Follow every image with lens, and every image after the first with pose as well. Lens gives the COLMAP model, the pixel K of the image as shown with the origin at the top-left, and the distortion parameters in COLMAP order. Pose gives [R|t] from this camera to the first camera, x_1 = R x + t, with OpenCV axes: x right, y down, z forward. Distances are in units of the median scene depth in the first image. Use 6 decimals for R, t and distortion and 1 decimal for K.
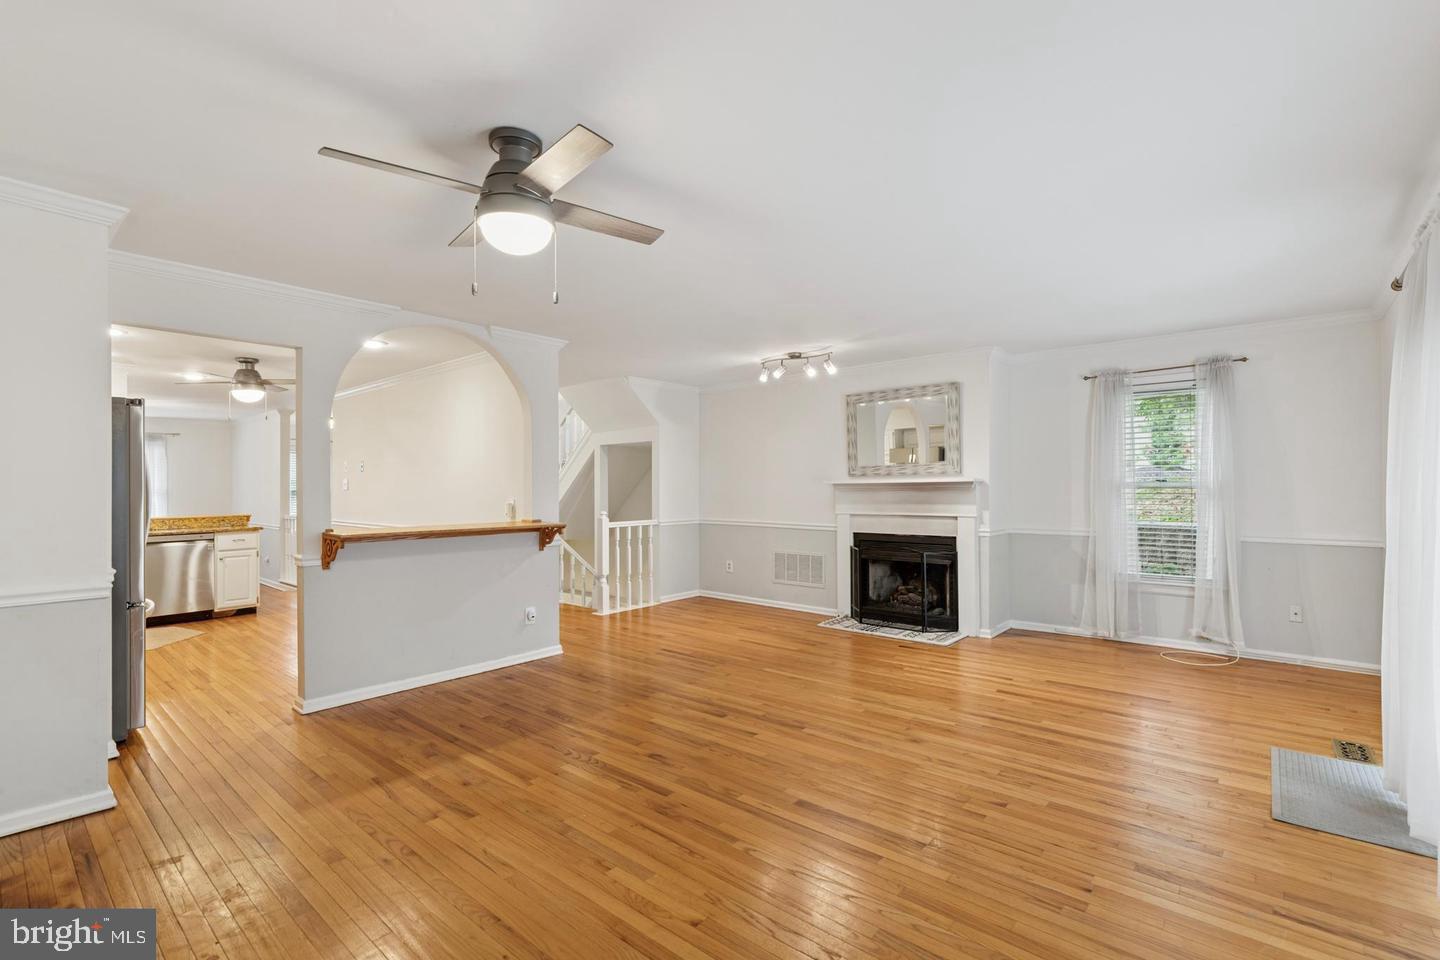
lens RADIAL K [[659.8, 0, 719.8], [0, 659.8, 480.3], [0, 0, 1]] dist [0.000084, 0.000010]
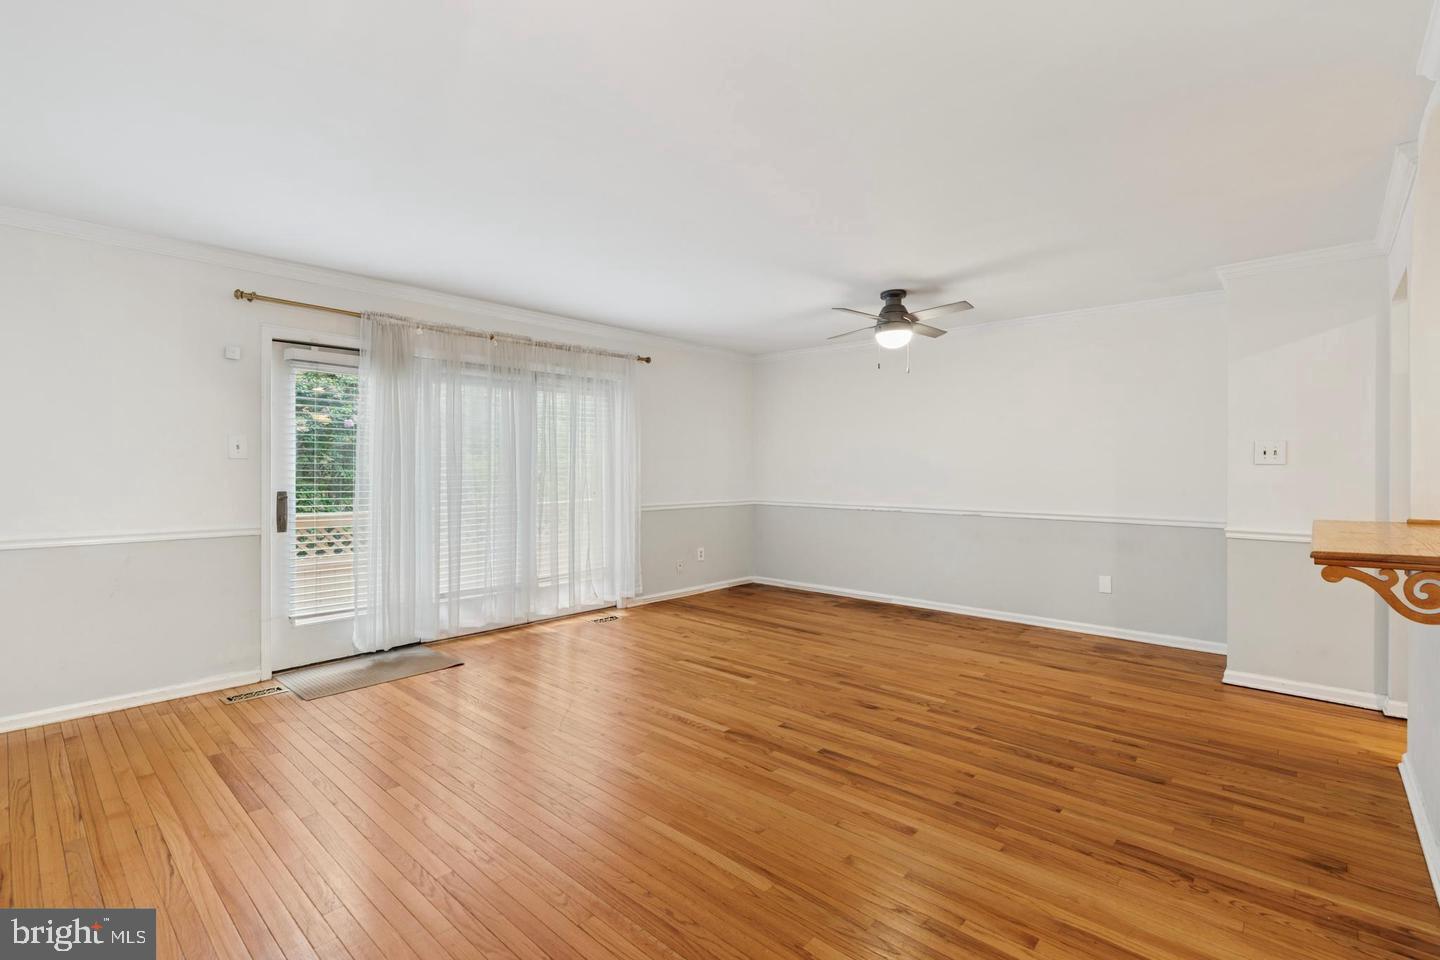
lens RADIAL K [[658.3, 0, 723.4], [0, 658.3, 475.1], [0, 0, 1]] dist [-0.003040, -0.000250]
pose [[-0.999934, 0.003906, 0.010768, 0.121430], [0.003887, 0.999991, -0.001807, 0.031229], [-0.010775, -0.001765, -0.999940, 1.892157]]
